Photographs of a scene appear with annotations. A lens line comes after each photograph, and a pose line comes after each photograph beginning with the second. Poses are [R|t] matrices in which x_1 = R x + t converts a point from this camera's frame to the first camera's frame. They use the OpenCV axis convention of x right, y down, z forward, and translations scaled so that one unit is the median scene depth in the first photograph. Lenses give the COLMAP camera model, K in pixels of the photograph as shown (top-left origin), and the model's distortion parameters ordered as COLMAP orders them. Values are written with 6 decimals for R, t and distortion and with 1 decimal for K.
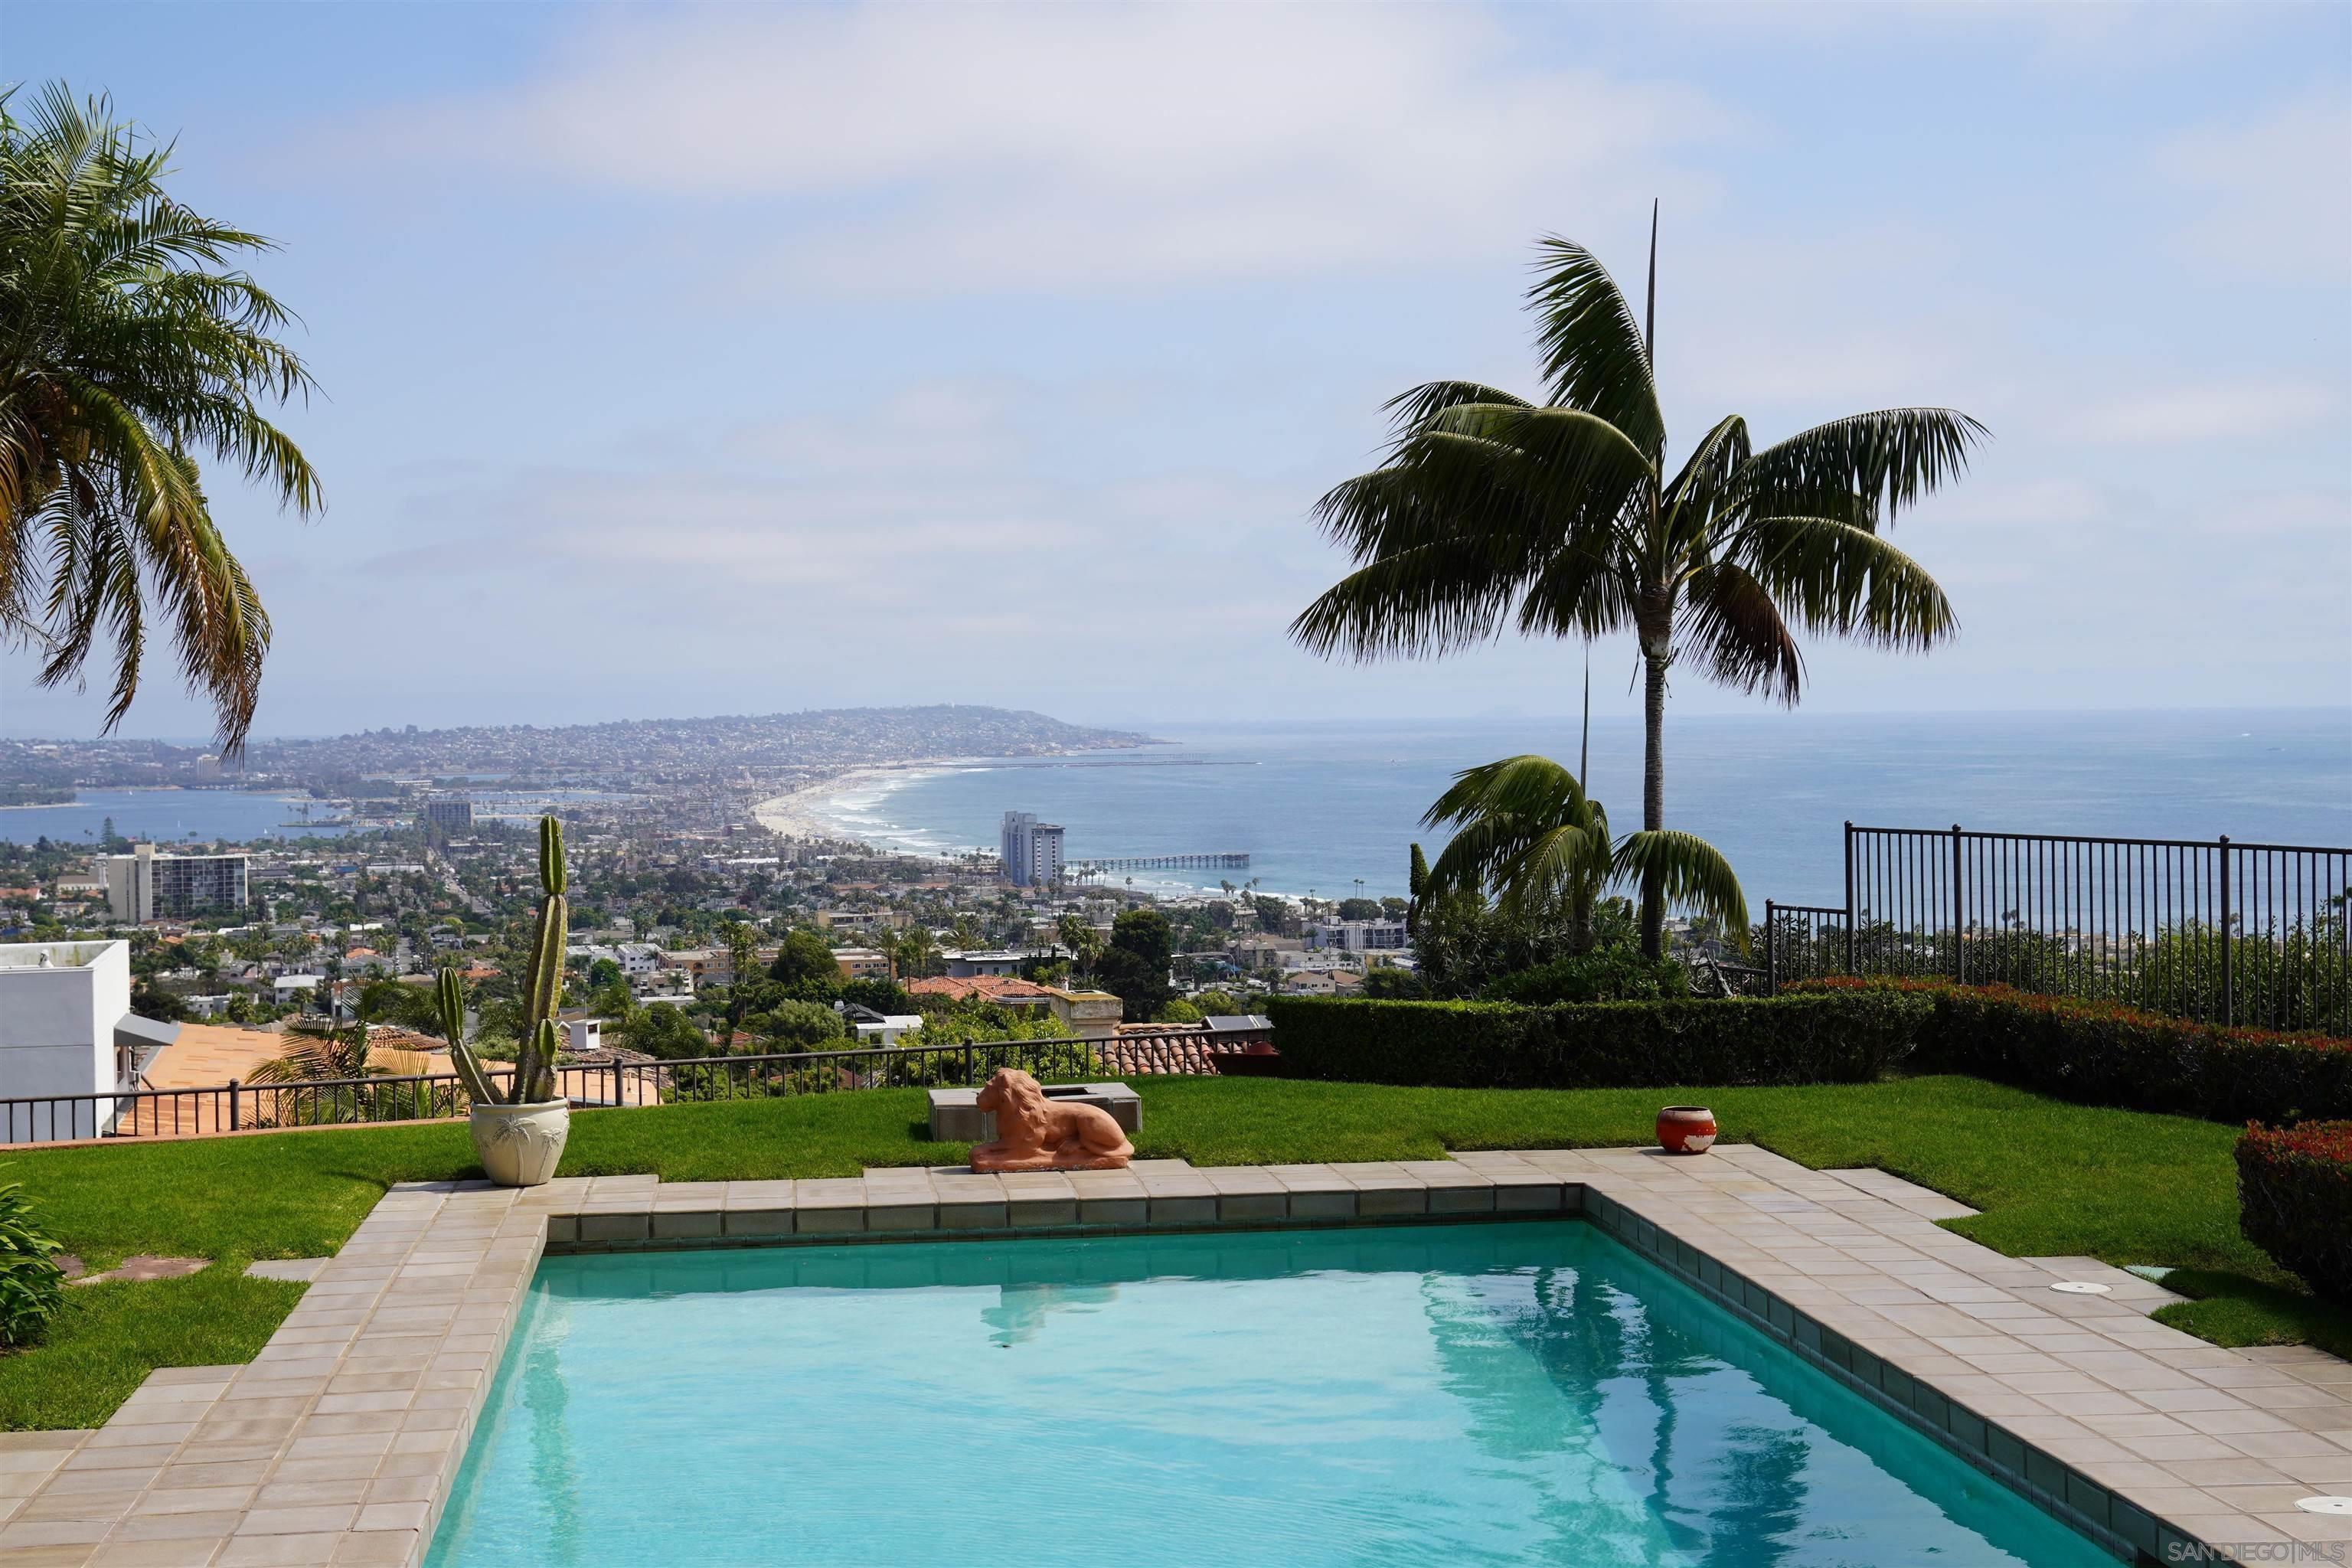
lens RADIAL K [[3439.1, 0, 1185.0], [0, 3439.1, 782.6], [0, 0, 1]] dist [0.000903, 0.000000]
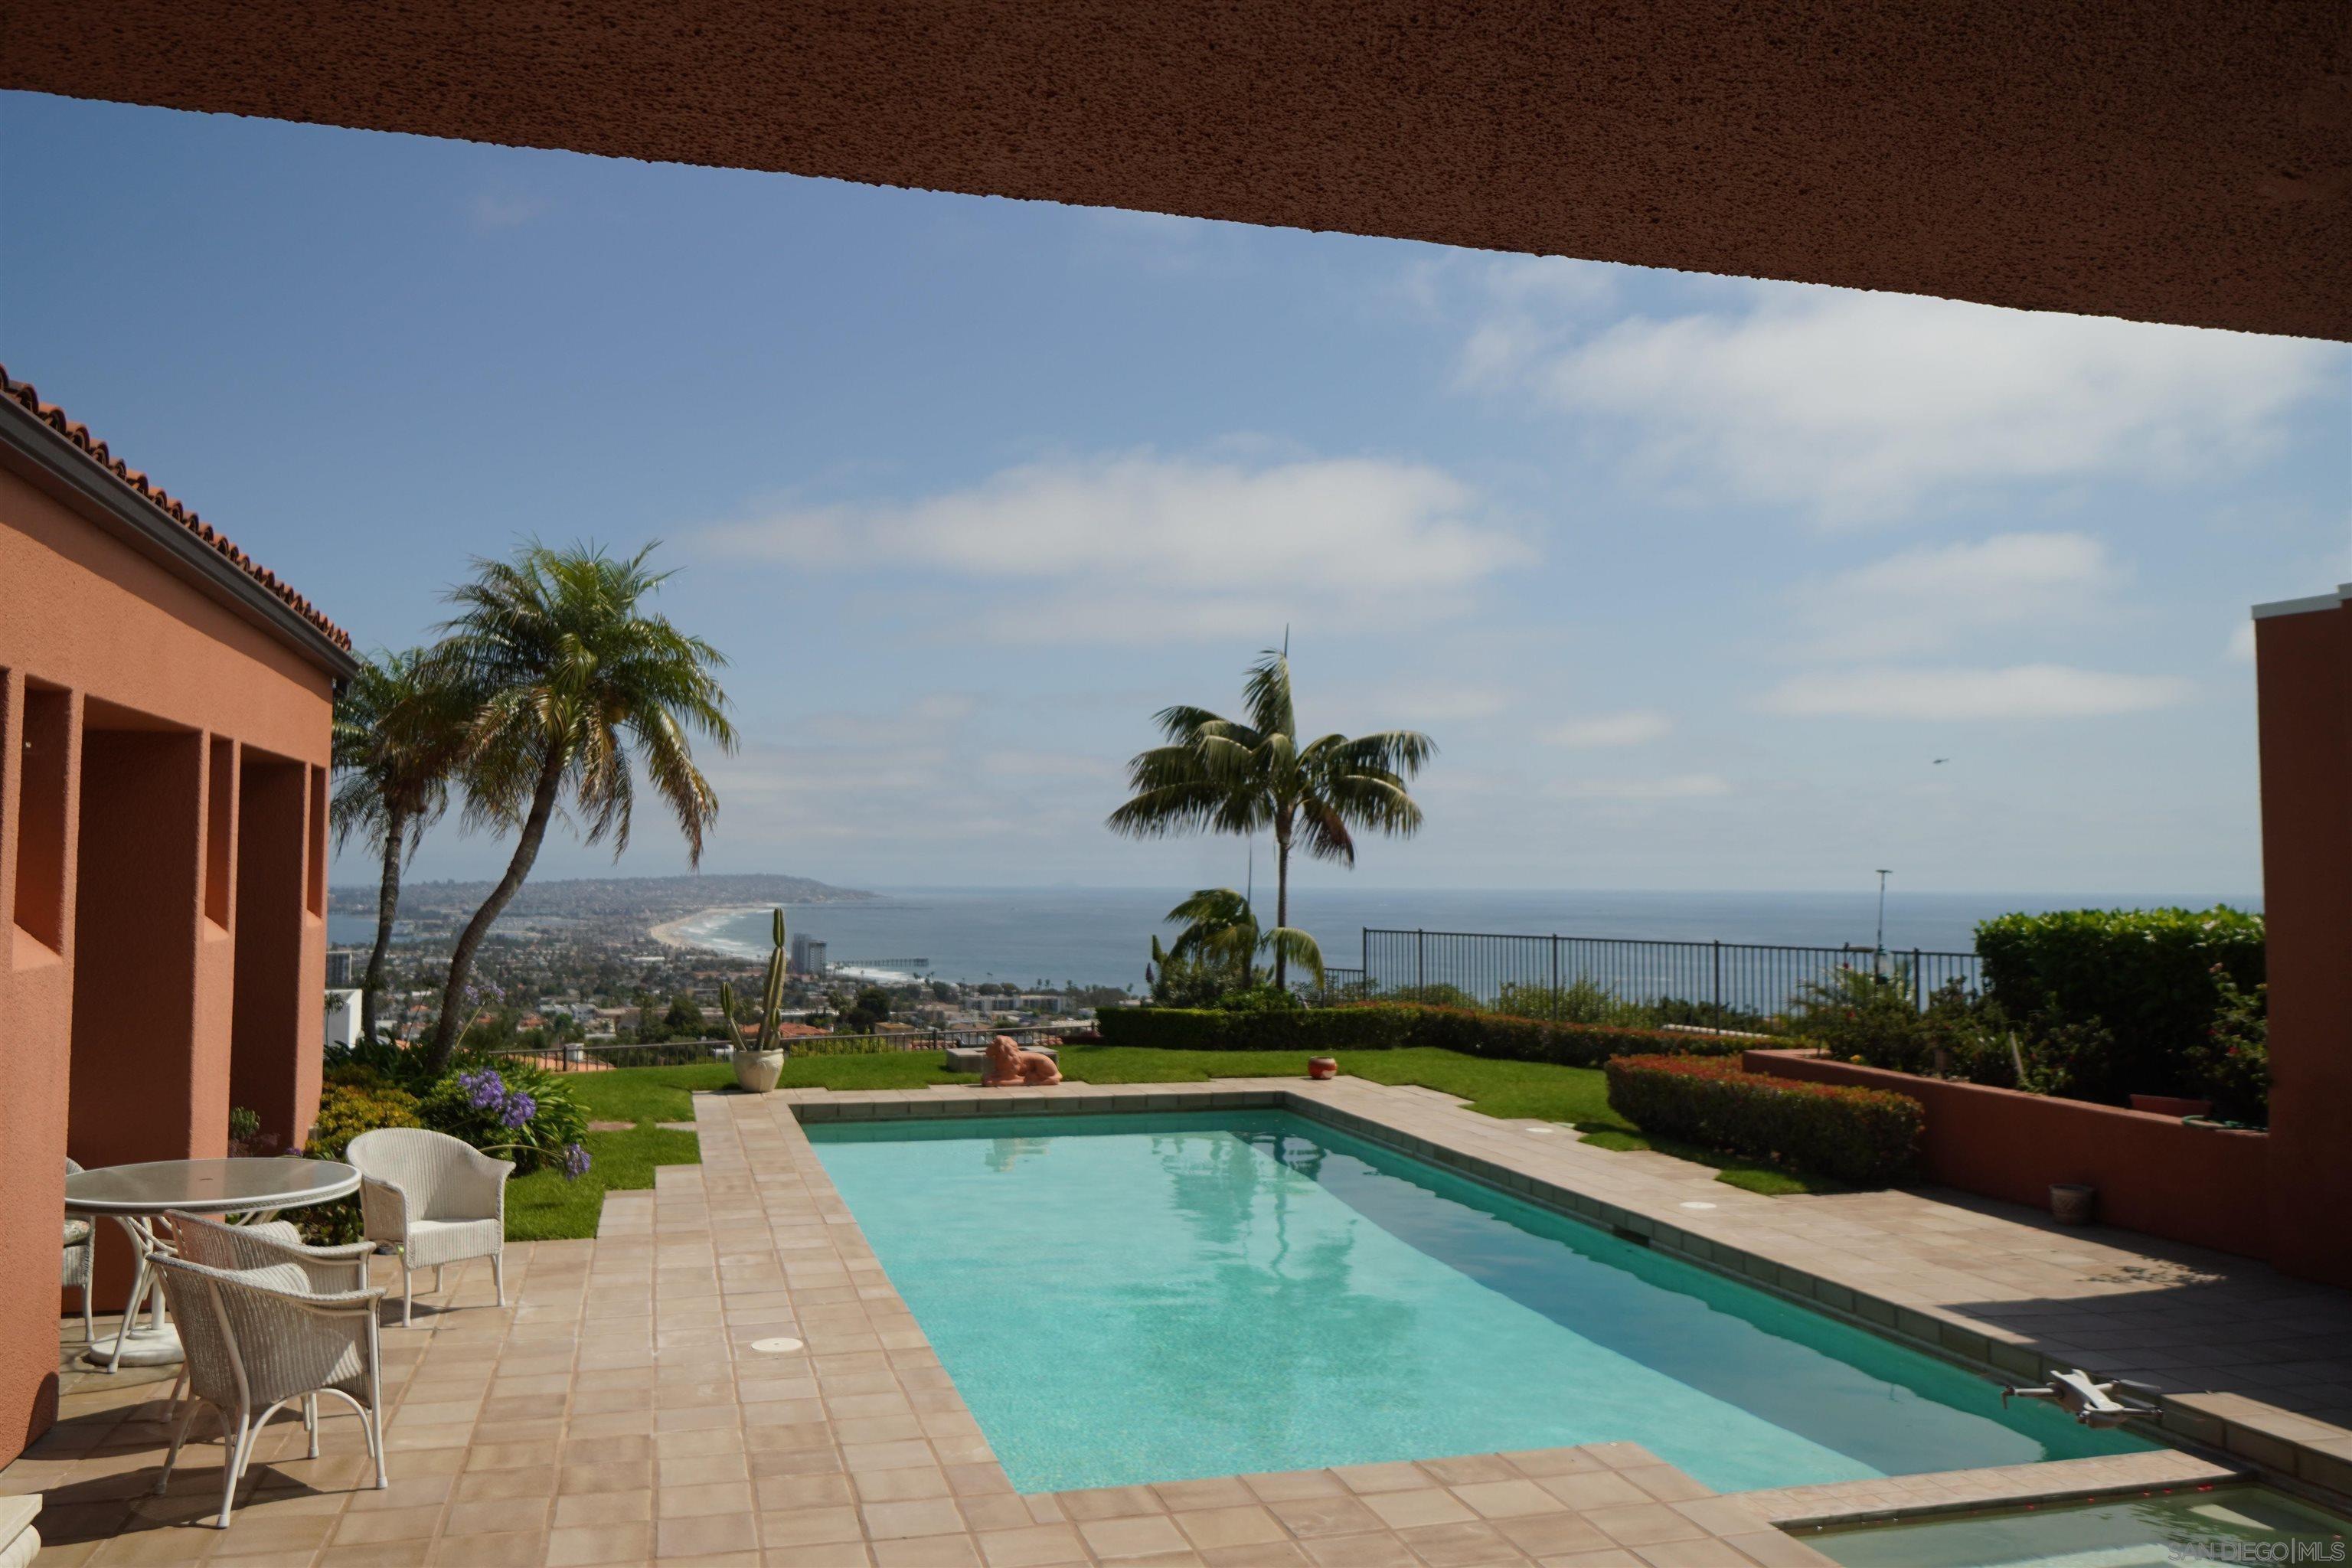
lens RADIAL K [[1862.3, 0, 1163.9], [0, 1862.3, 786.9], [0, 0, 1]] dist [-0.000193, -0.000331]
pose [[0.989495, 0.025868, 0.142232, -0.093763], [-0.015586, 0.997215, -0.072937, 0.011891], [-0.143722, 0.069954, 0.987143, -0.093744]]
